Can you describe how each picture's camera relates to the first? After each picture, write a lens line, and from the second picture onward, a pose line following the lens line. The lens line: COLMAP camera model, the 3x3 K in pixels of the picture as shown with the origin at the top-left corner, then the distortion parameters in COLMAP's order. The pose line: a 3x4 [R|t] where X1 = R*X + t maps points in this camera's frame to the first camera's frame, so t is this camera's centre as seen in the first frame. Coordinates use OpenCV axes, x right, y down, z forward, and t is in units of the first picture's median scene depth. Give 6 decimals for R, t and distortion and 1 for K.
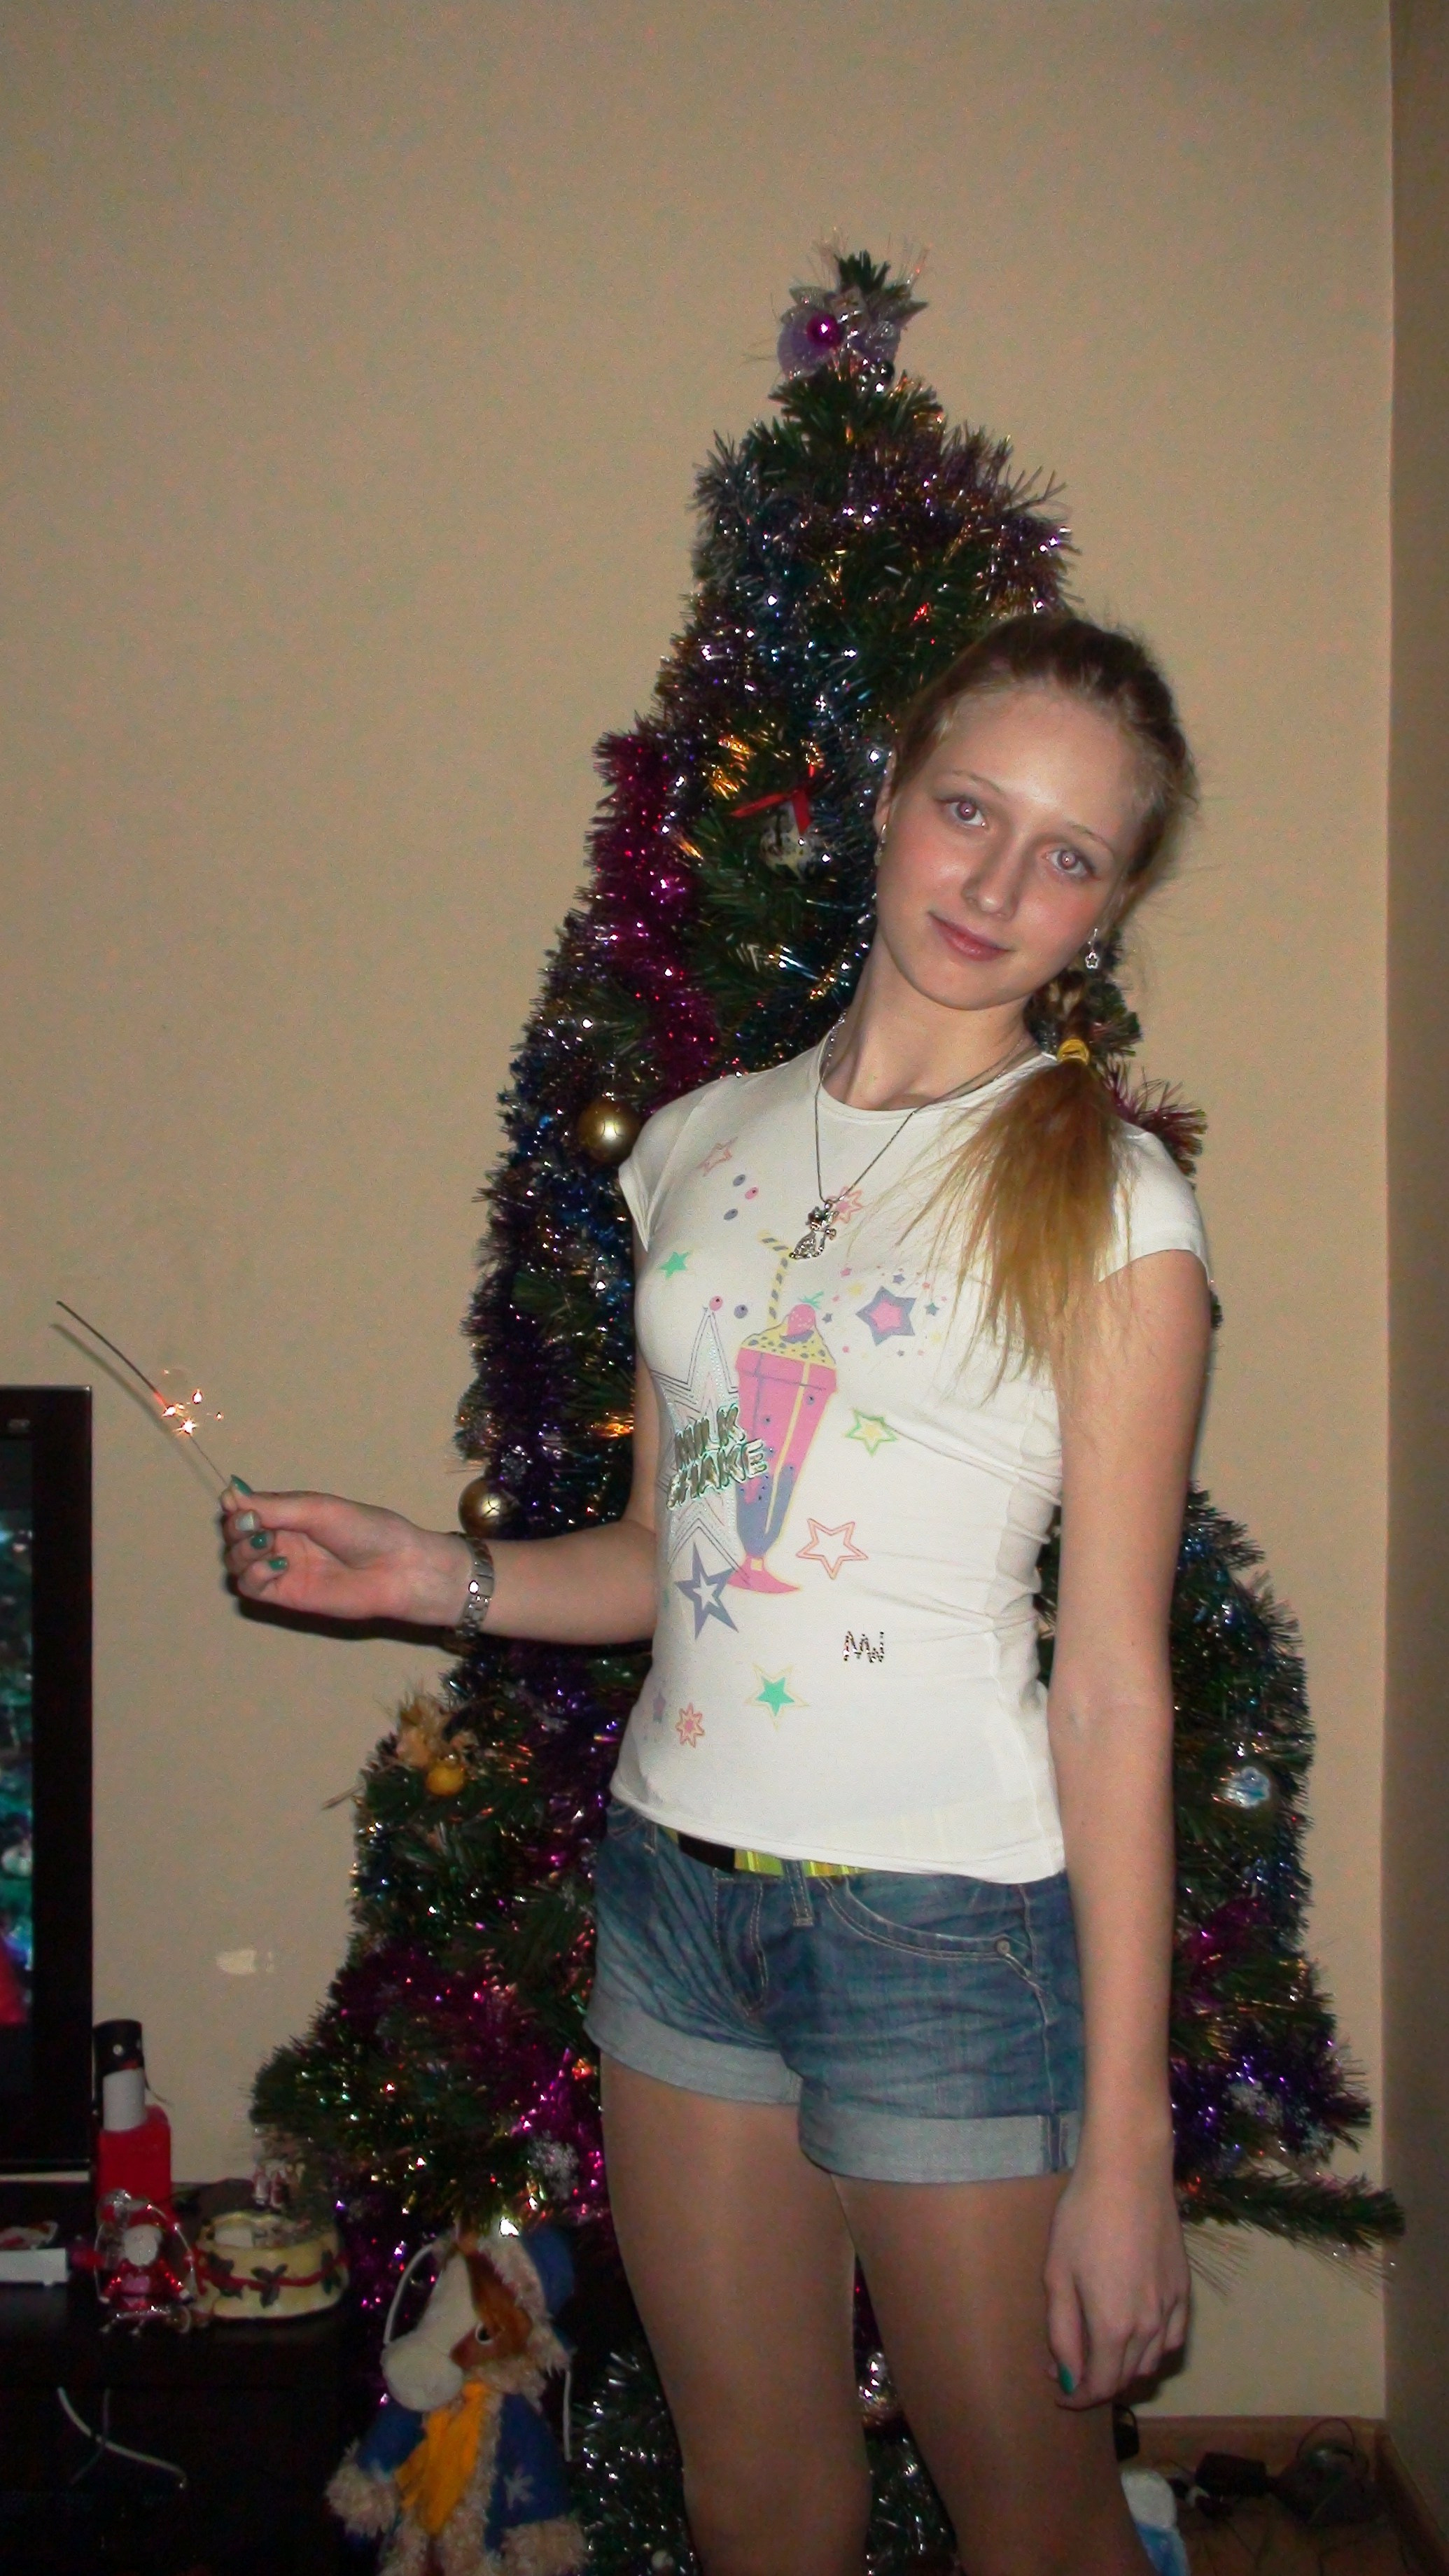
lens RADIAL K [[3030.1, 0, 714.8], [0, 3030.1, 1331.0], [0, 0, 1]] dist [0.015242, 0.000000]
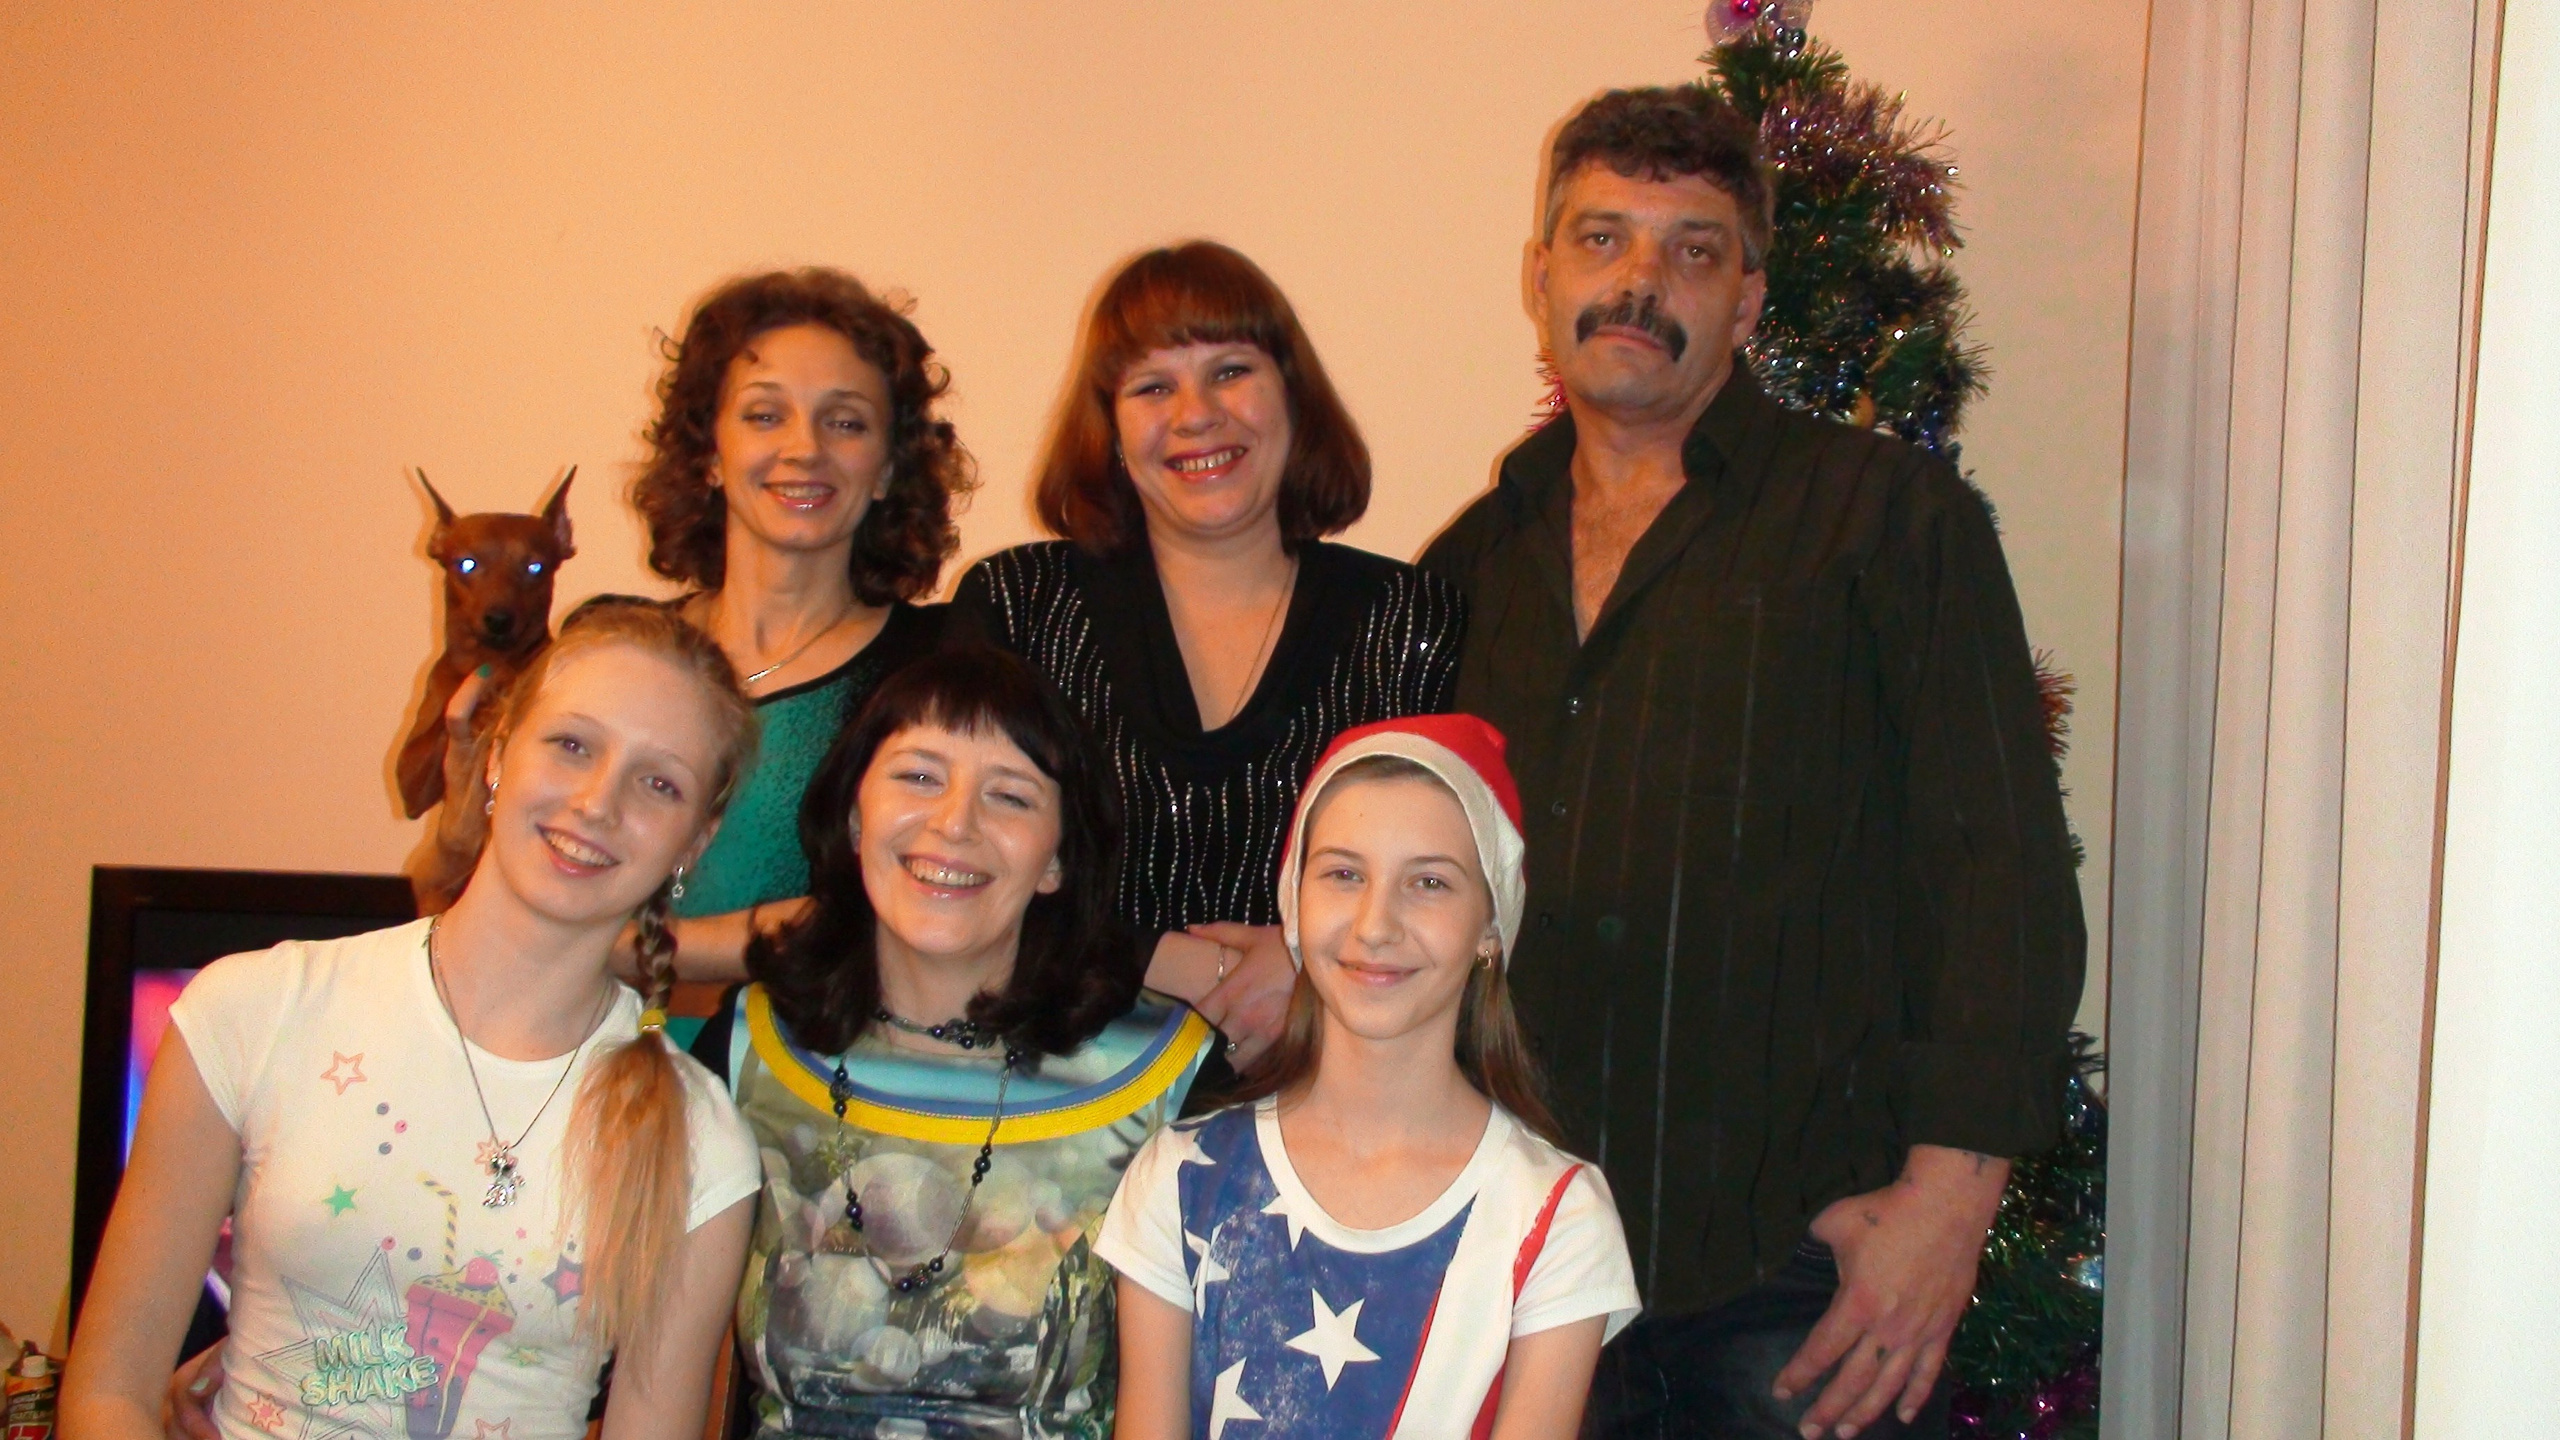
lens RADIAL K [[3011.3, 0, 1268.1], [0, 3011.3, 691.3], [0, 0, 1]] dist [0.015242, 0.000000]
pose [[0.988753, 0.022630, -0.147834, 0.032164], [-0.035600, 0.995686, -0.085684, 0.041190], [0.145257, 0.089984, 0.985294, -0.151639]]
